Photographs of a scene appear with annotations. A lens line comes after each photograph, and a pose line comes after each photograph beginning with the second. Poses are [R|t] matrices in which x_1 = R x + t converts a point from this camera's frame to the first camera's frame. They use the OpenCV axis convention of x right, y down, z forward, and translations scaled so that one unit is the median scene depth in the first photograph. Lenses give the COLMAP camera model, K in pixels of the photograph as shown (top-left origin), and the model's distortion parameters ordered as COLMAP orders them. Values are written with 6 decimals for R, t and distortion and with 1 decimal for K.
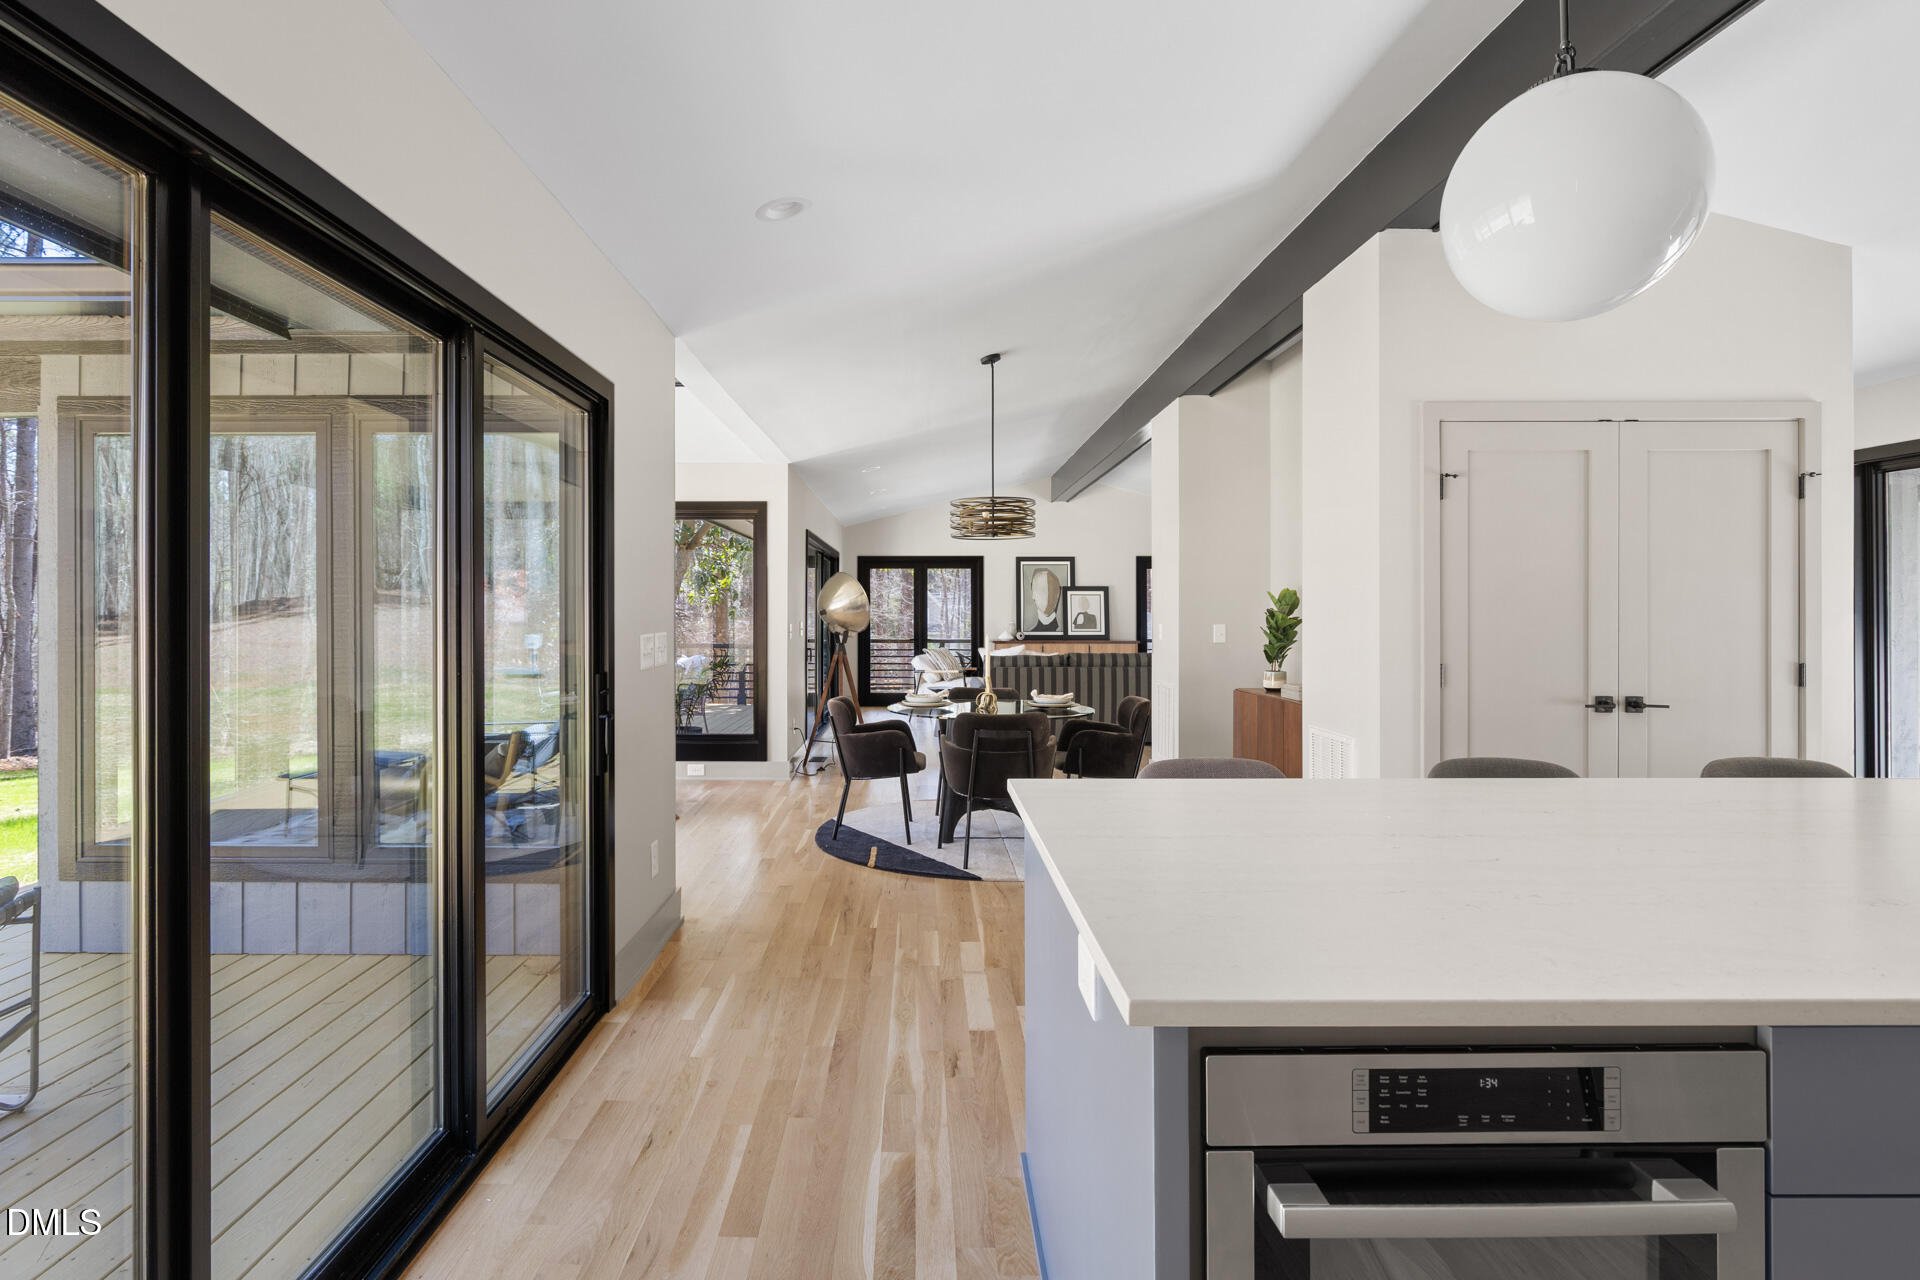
lens RADIAL K [[1020.8, 0, 954.6], [0, 1020.8, 616.5], [0, 0, 1]] dist [0.037935, 0.000113]
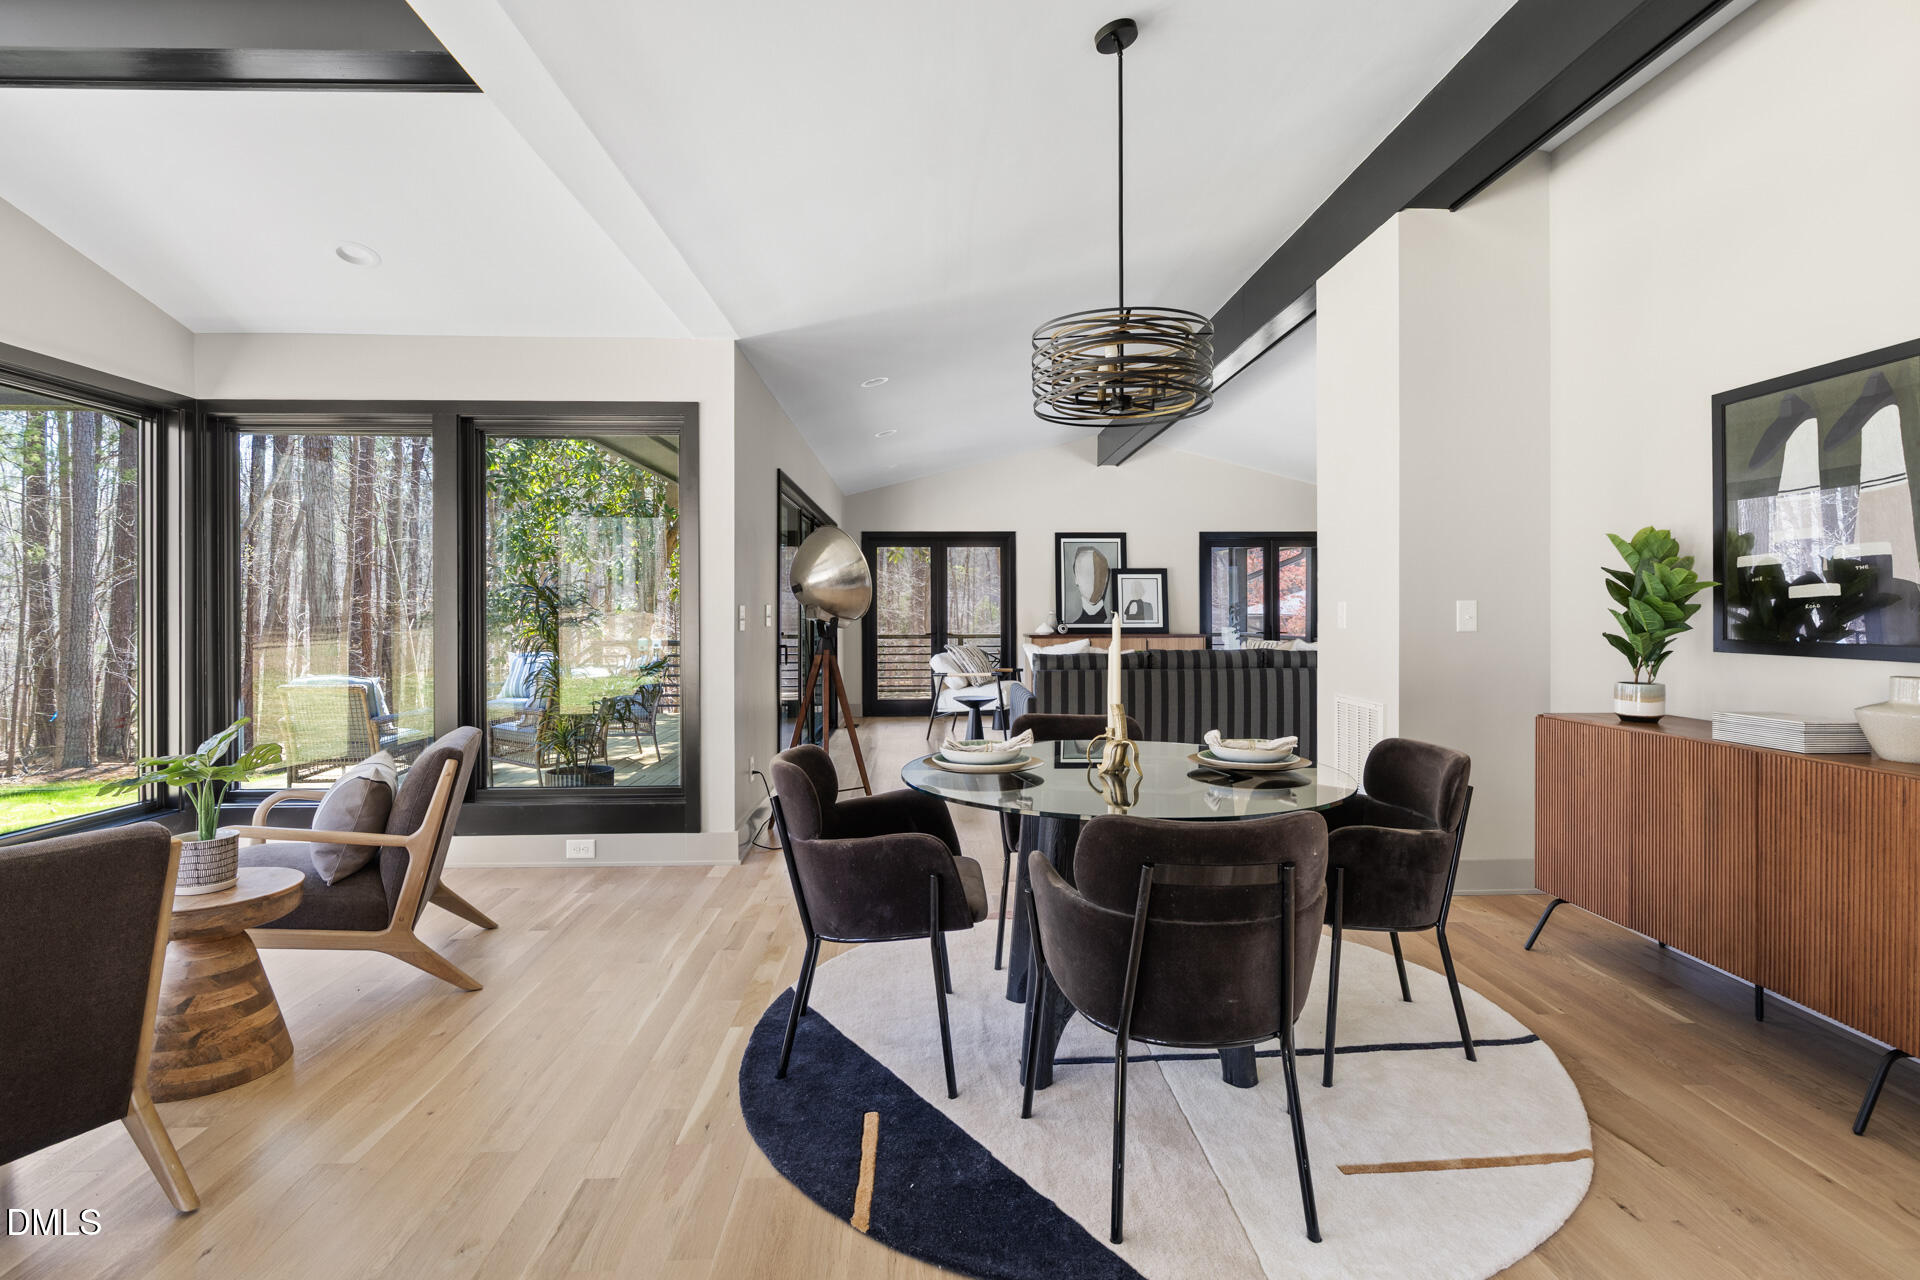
lens RADIAL K [[997.3, 0, 998.1], [0, 997.3, 612.6], [0, 0, 1]] dist [0.000246, -0.000121]
pose [[0.999396, -0.004342, 0.034477, -0.015367], [0.004392, 0.999989, -0.001366, 0.007473], [-0.034471, 0.001516, 0.999405, 0.226794]]
